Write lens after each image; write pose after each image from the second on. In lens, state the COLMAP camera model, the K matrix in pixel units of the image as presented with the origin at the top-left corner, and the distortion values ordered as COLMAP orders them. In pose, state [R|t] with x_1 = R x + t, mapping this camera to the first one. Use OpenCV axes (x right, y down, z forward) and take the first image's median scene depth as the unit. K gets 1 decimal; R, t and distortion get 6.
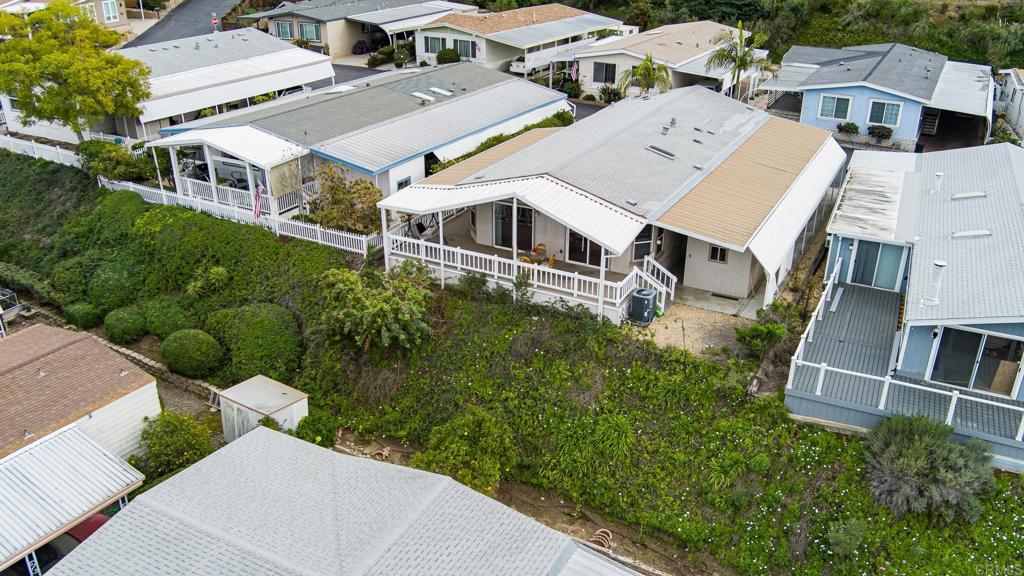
lens RADIAL K [[829.2, 0, 505.3], [0, 829.2, 292.8], [0, 0, 1]] dist [-0.060331, 0.022888]
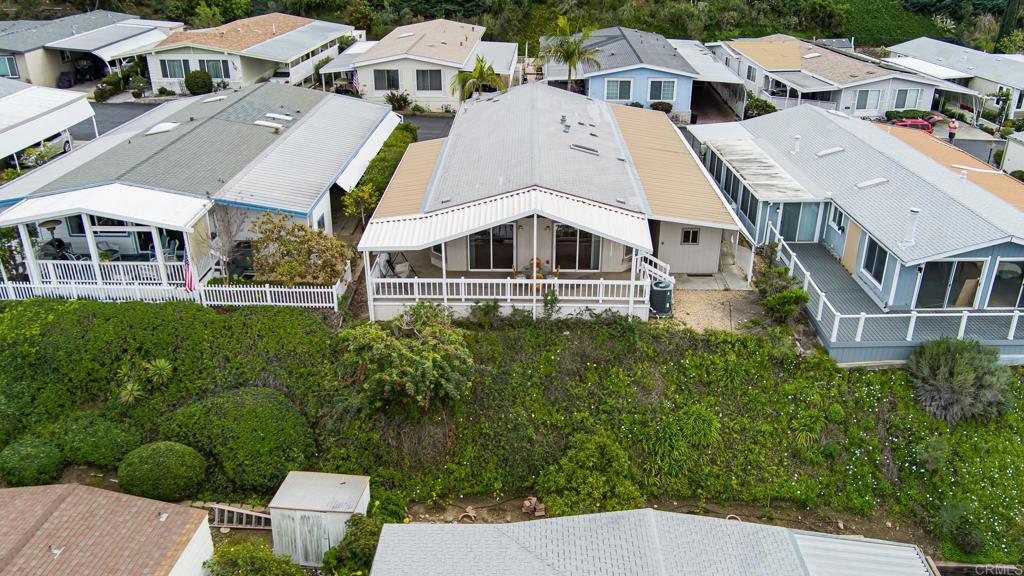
lens RADIAL K [[829.2, 0, 506.6], [0, 829.2, 293.8], [0, 0, 1]] dist [-0.060331, 0.022888]
pose [[0.888395, -0.199317, 0.413555, -0.397478], [0.198783, 0.979018, 0.044823, -0.068396], [-0.413812, 0.042387, 0.909375, 0.134818]]
